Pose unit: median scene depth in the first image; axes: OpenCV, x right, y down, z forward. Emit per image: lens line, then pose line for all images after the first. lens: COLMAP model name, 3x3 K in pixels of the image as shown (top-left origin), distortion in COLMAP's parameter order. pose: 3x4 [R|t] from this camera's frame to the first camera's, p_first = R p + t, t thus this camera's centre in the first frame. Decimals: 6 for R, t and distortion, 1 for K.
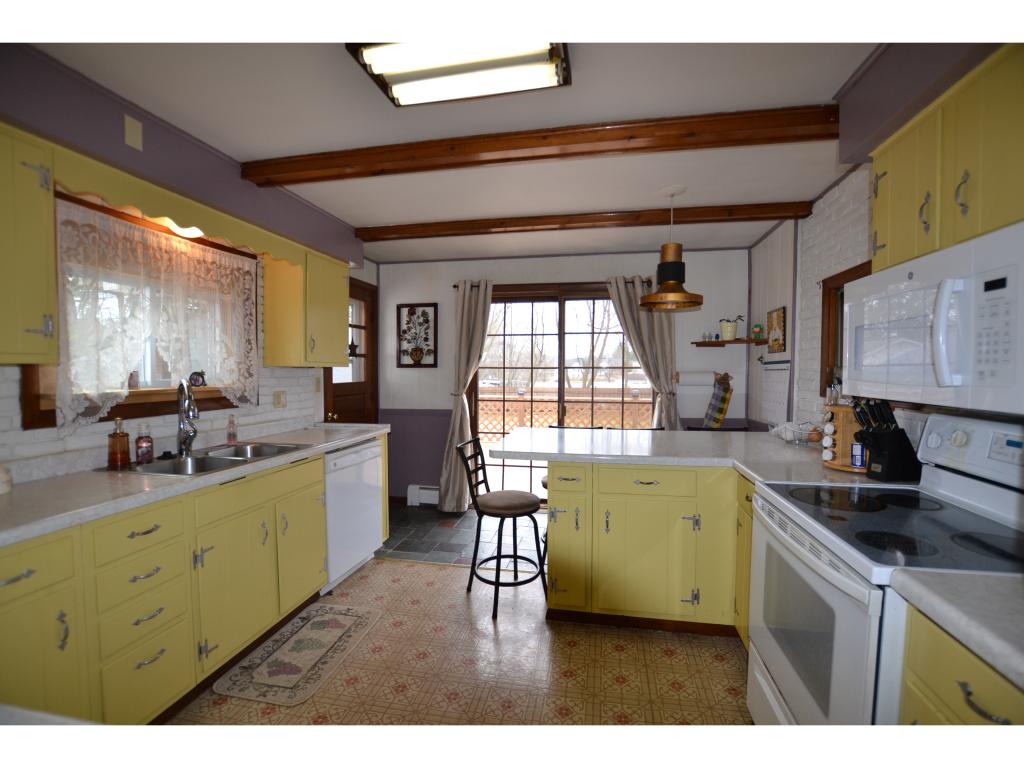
lens RADIAL K [[443.5, 0, 533.8], [0, 443.5, 382.5], [0, 0, 1]] dist [0.000448, 0.000099]
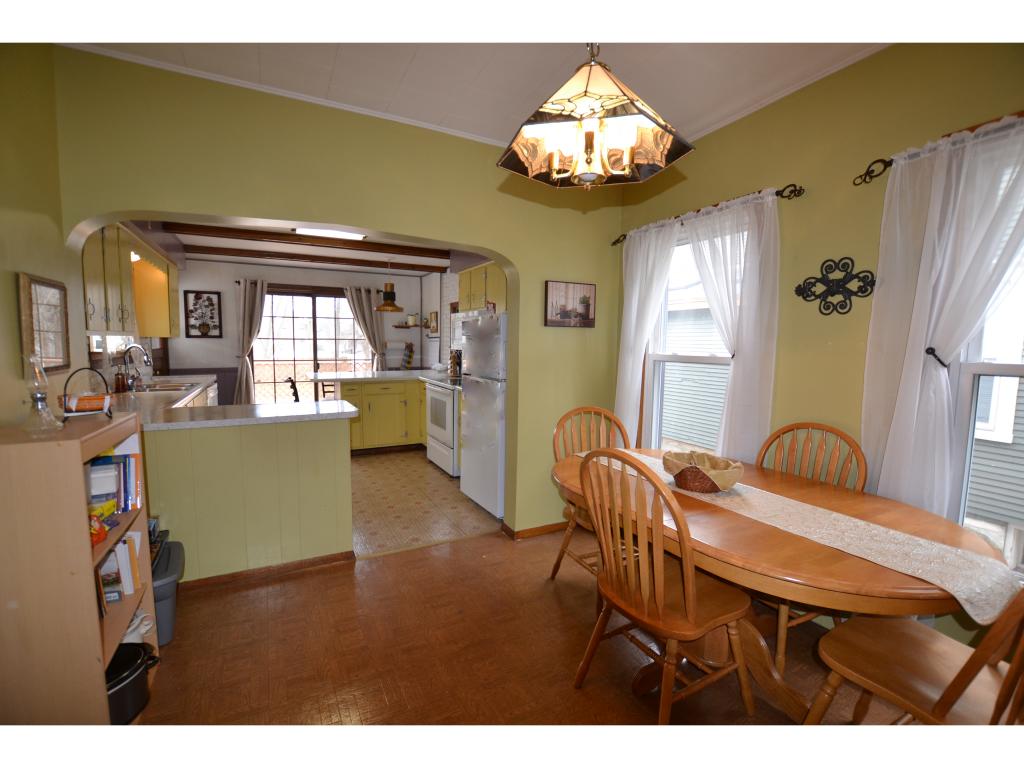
lens RADIAL K [[485.6, 0, 508.2], [0, 485.6, 415.8], [0, 0, 1]] dist [-0.023470, 0.000589]
pose [[0.803827, -0.080887, 0.589338, -0.430262], [0.007259, 0.991972, 0.126248, 0.026417], [-0.594819, -0.097203, 0.797961, -0.837329]]
